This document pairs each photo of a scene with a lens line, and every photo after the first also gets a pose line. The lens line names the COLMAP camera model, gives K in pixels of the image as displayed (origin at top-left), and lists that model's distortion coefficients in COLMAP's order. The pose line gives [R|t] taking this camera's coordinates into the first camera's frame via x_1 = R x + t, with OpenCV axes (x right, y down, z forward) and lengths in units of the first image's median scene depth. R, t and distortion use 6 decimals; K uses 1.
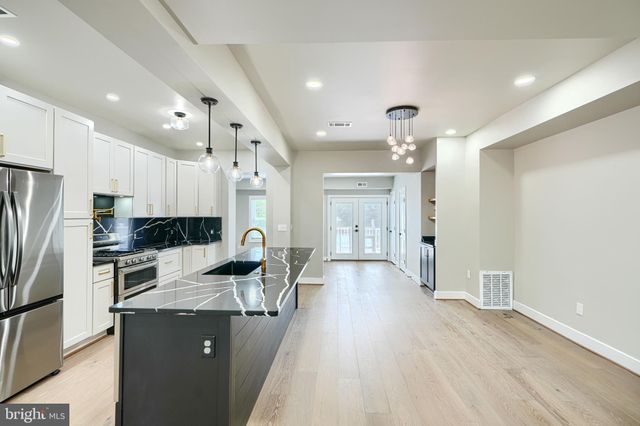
lens RADIAL K [[290.7, 0, 320.0], [0, 290.7, 213.0], [0, 0, 1]] dist [0.001056, 0.000579]
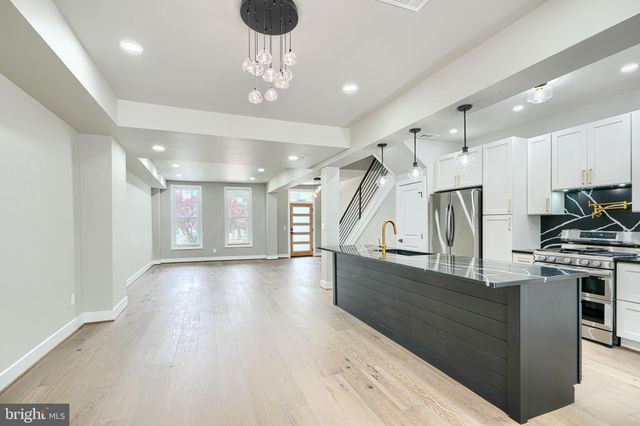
lens RADIAL K [[304.2, 0, 322.7], [0, 304.2, 229.4], [0, 0, 1]] dist [0.001202, 0.000174]
pose [[-0.916490, 0.007004, -0.399996, 0.508342], [0.002771, 0.999934, 0.011160, 0.071322], [0.400048, 0.009119, -0.916449, 1.920633]]
